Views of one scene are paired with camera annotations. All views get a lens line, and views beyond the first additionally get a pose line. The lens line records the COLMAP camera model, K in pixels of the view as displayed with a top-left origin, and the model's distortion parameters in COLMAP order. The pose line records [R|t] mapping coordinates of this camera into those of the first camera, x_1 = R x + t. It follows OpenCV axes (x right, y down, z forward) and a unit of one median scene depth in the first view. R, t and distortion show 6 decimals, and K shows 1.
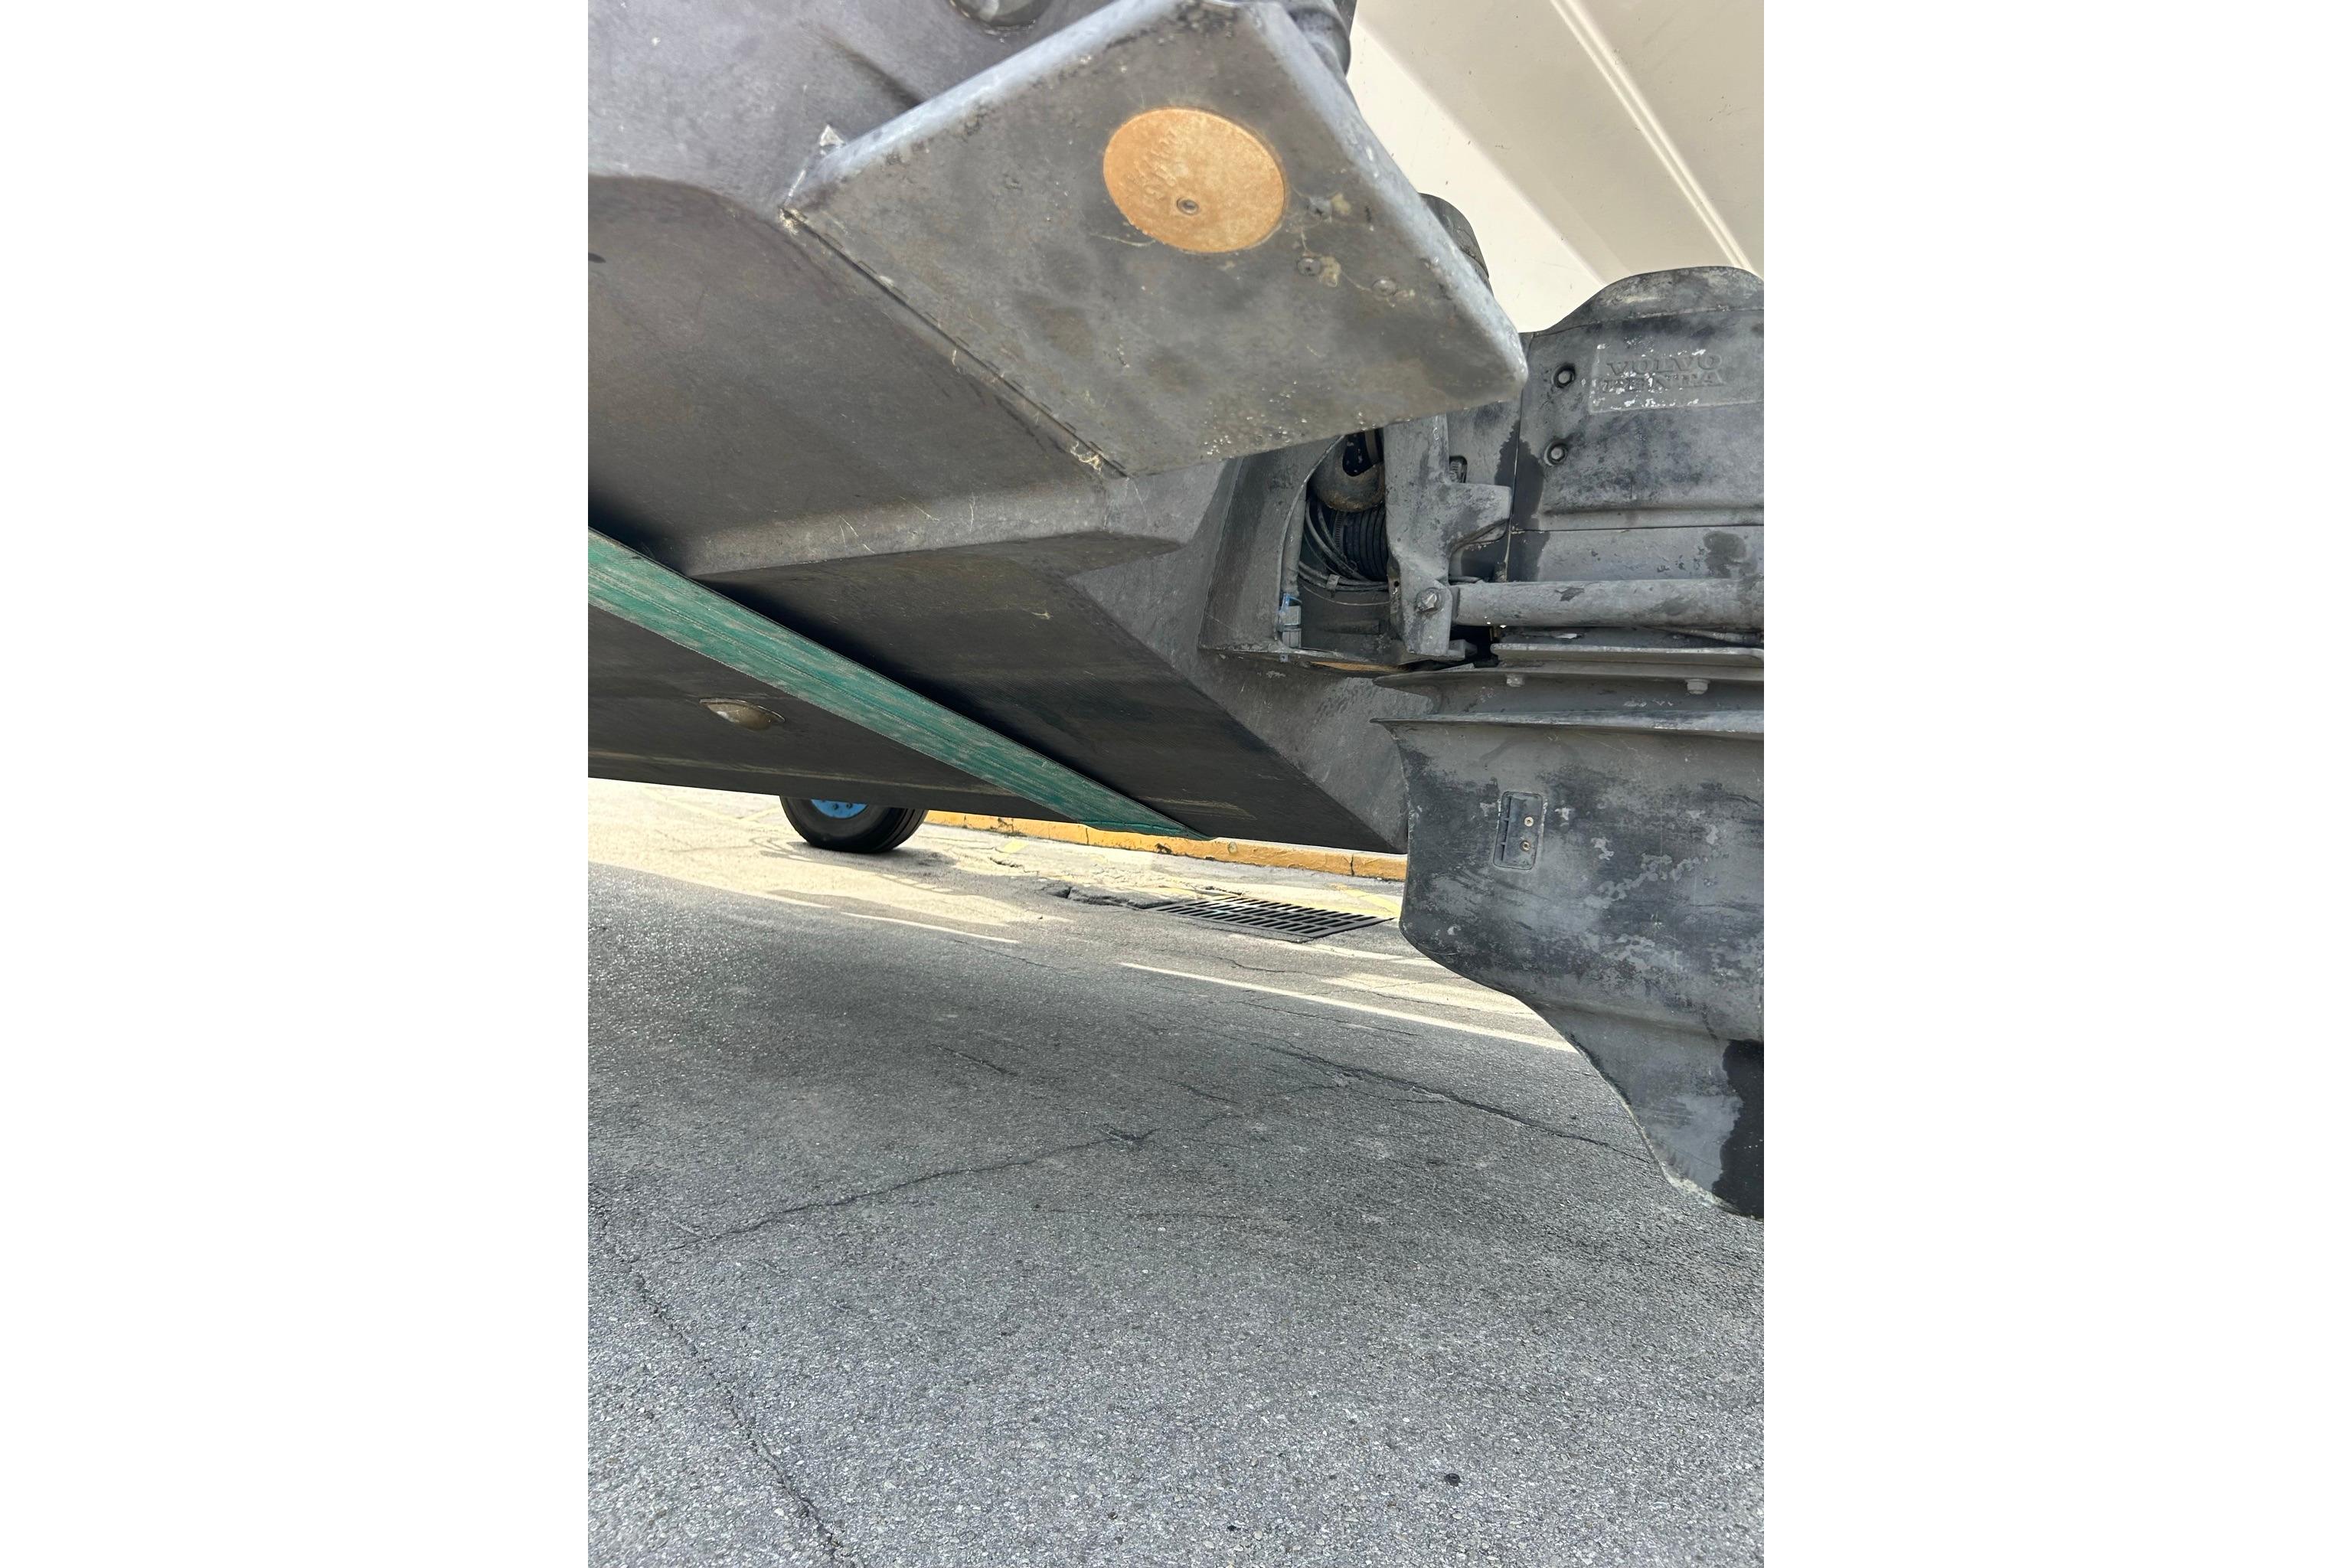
lens RADIAL K [[1264.4, 0, 1214.4], [0, 1264.4, 740.7], [0, 0, 1]] dist [0.013513, -0.034792]
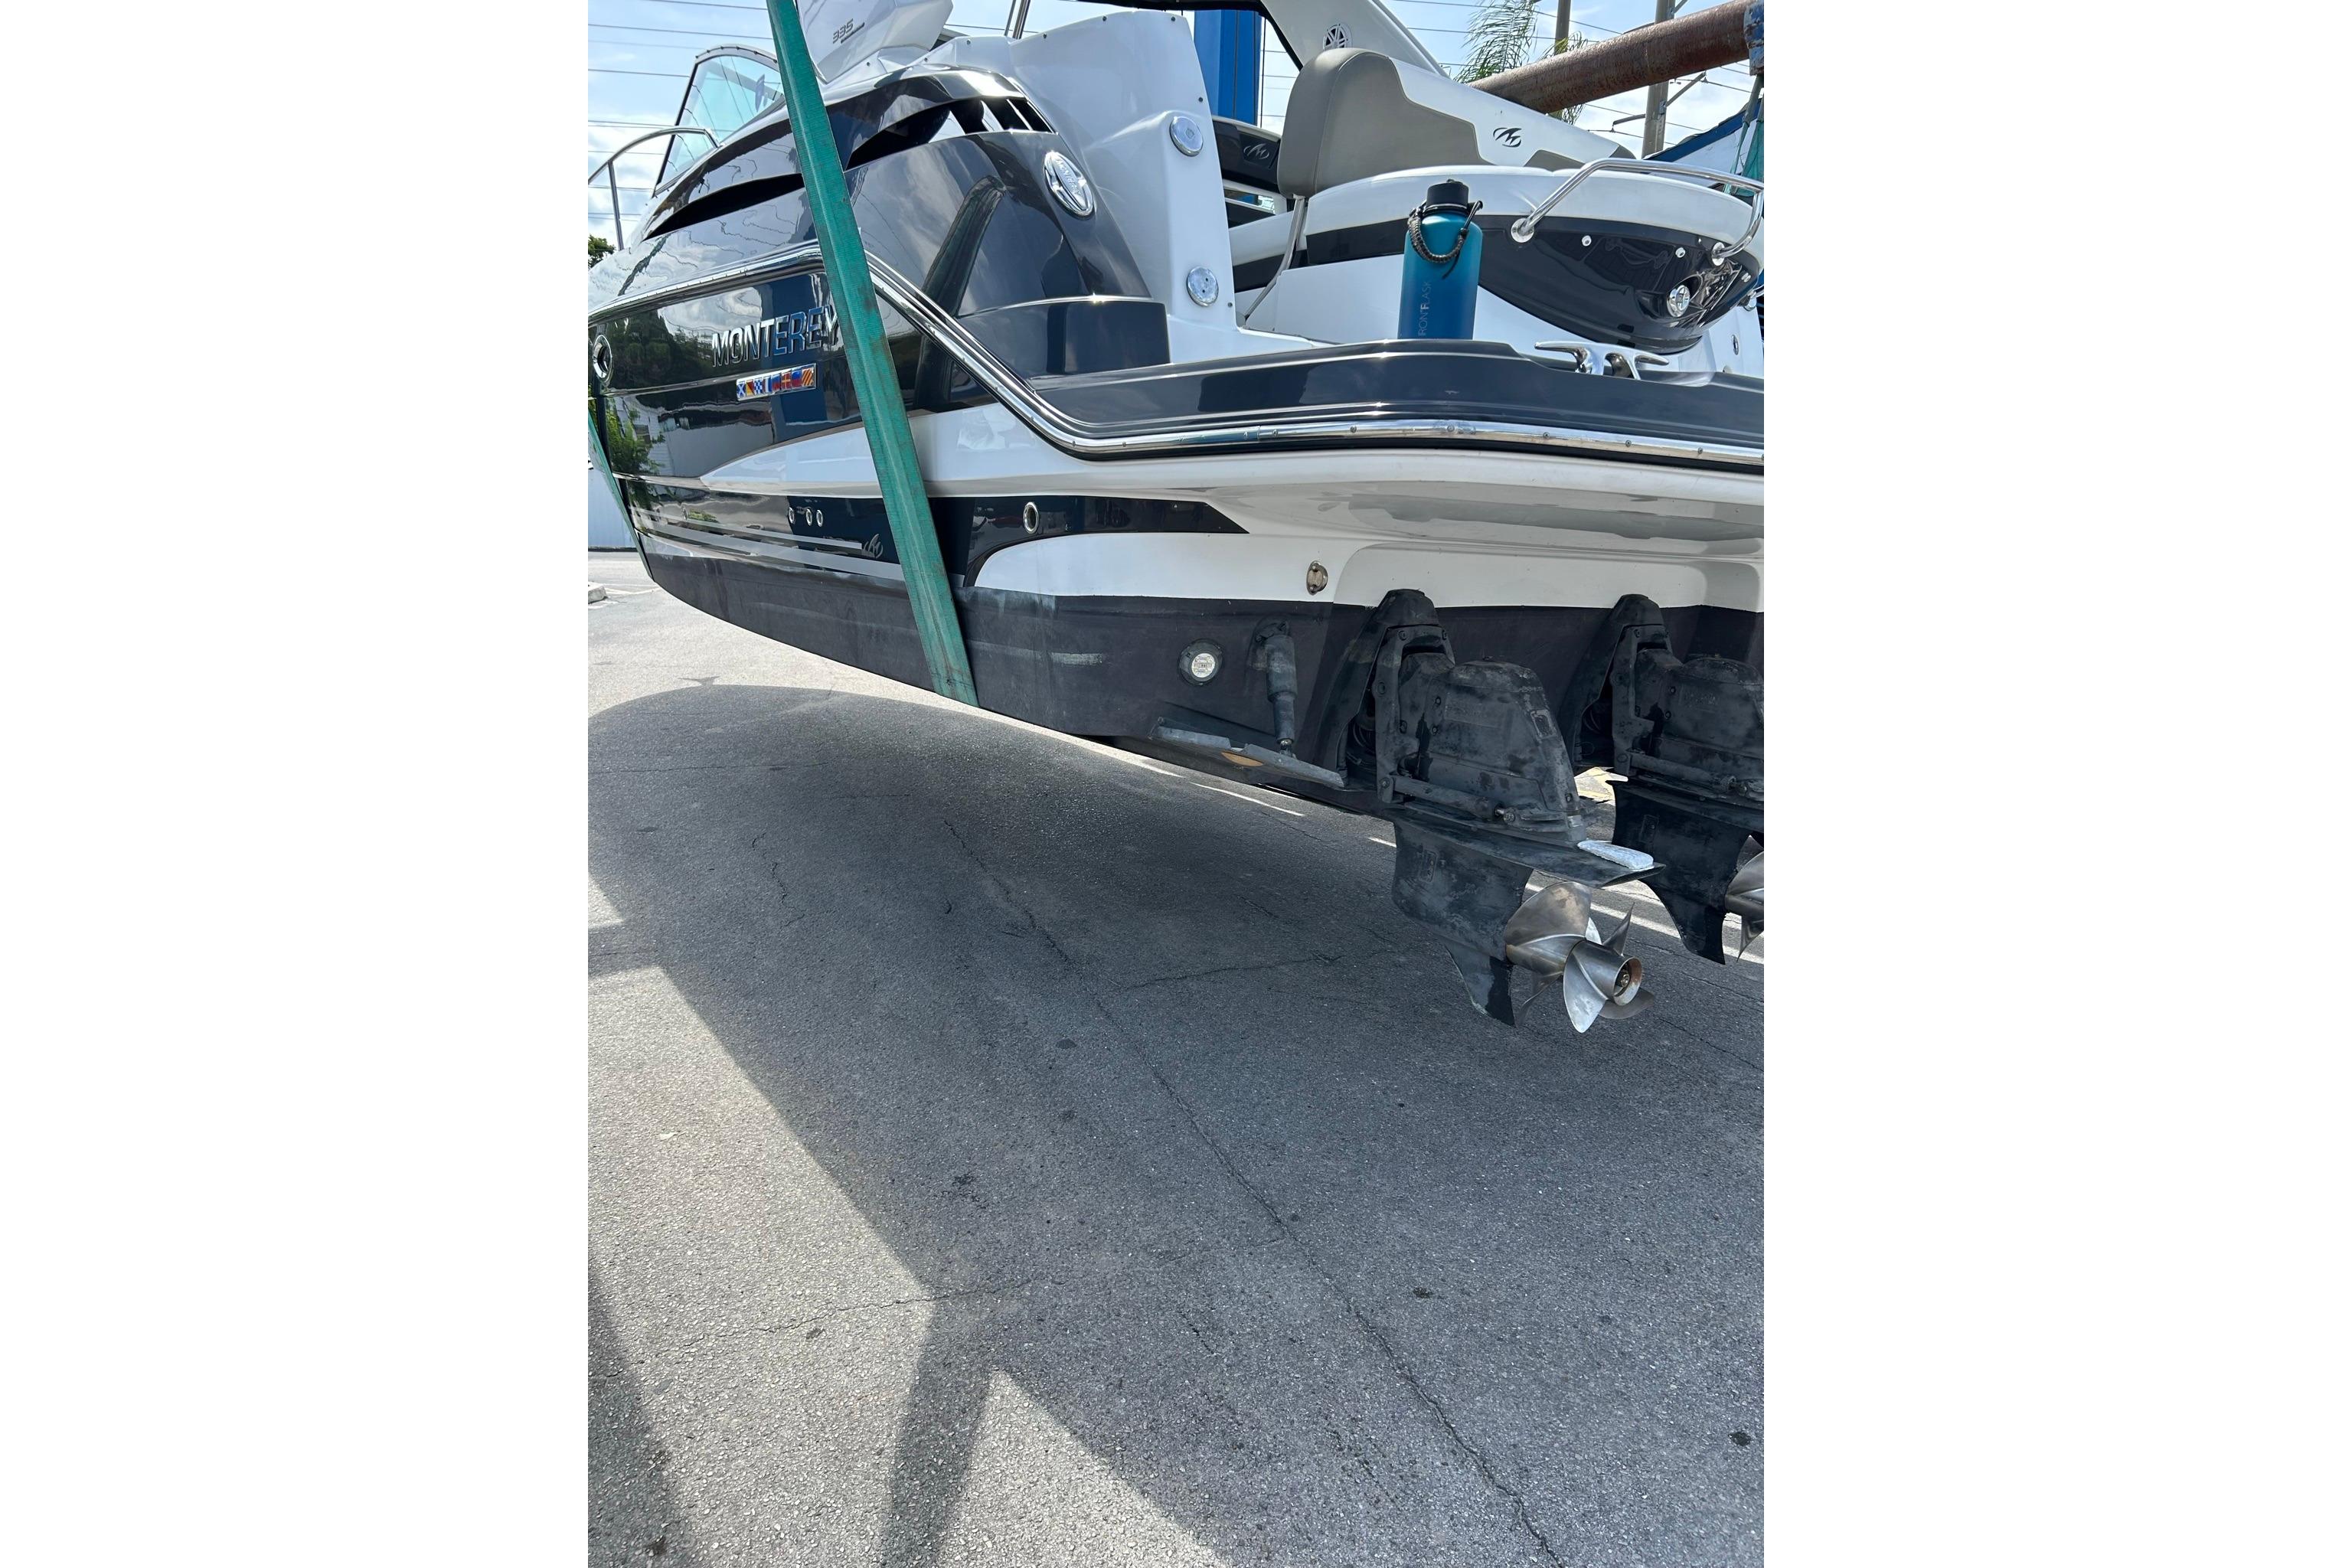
lens RADIAL K [[1264.4, 0, 1169.7], [0, 1264.4, 780.8], [0, 0, 1]] dist [0.013513, -0.034792]
pose [[0.951065, 0.045324, -0.305649, 0.528362], [0.014404, 0.981605, 0.190379, -0.599662], [0.308655, -0.185465, 0.932917, -1.521239]]
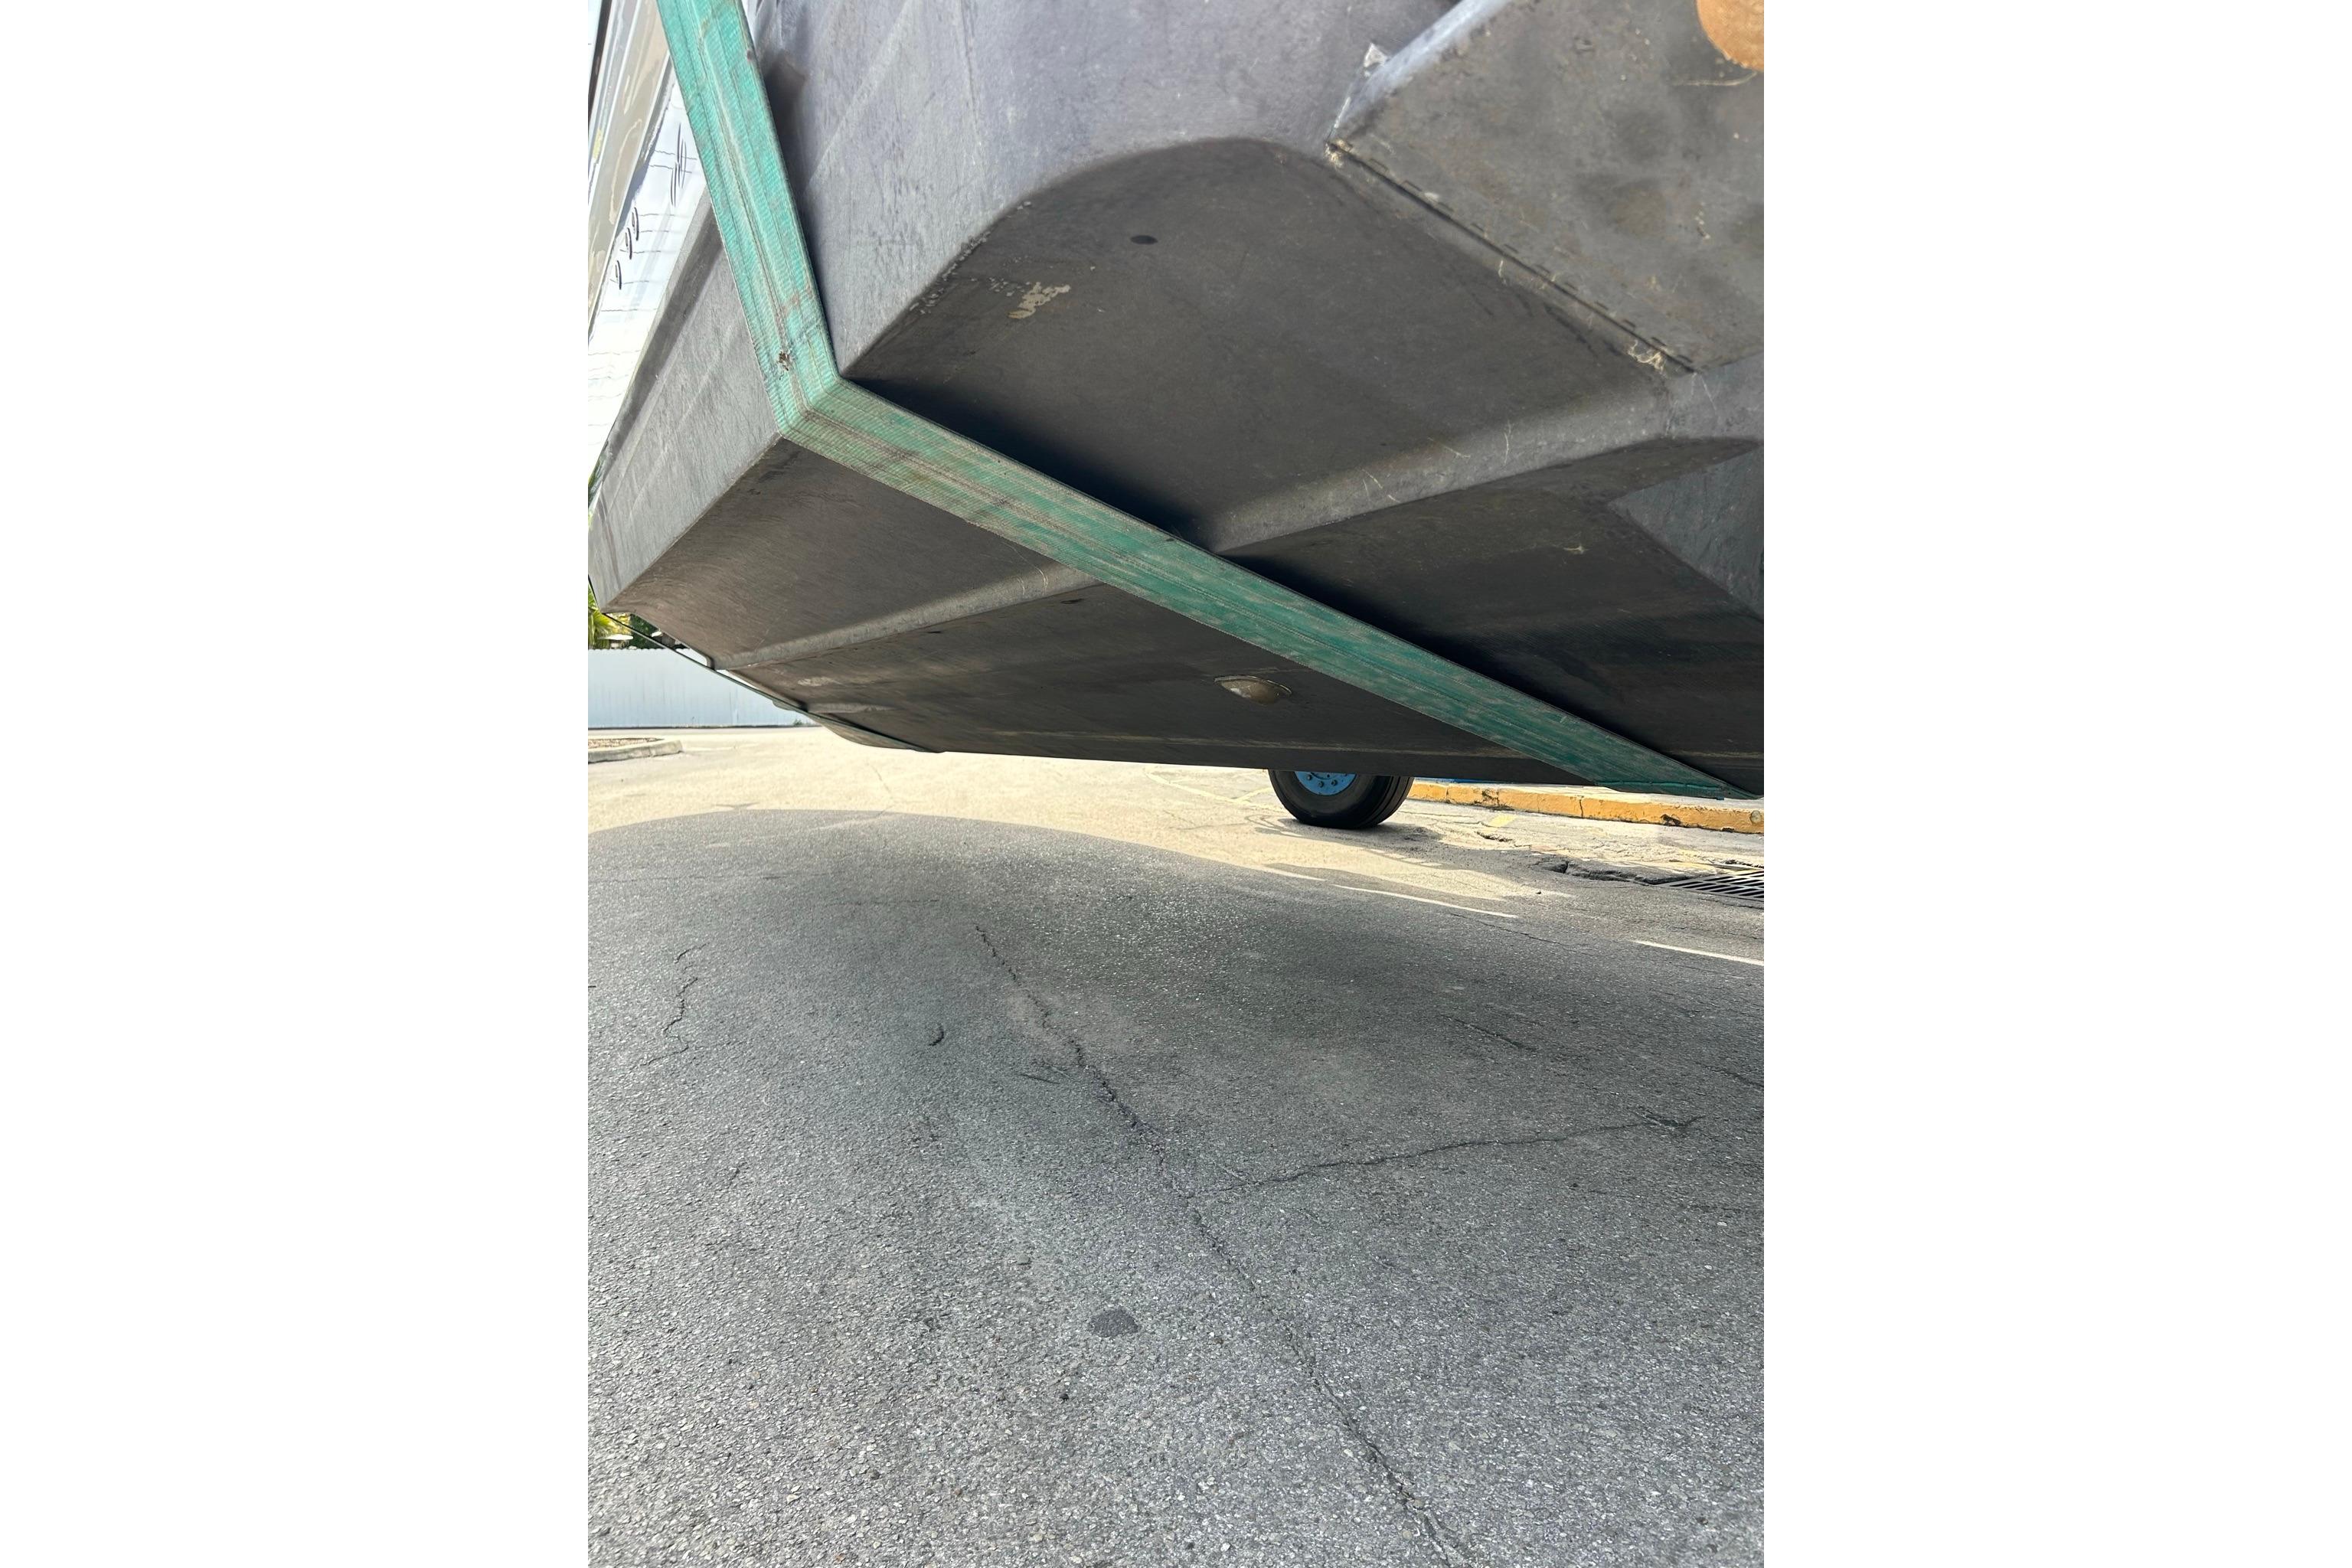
lens RADIAL K [[1264.4, 0, 1134.9], [0, 1264.4, 748.0], [0, 0, 1]] dist [0.013513, -0.034792]
pose [[0.908305, -0.041093, -0.416285, -0.049897], [0.050392, 0.998665, 0.011369, 0.019392], [0.415262, -0.031304, 0.909163, 0.013032]]
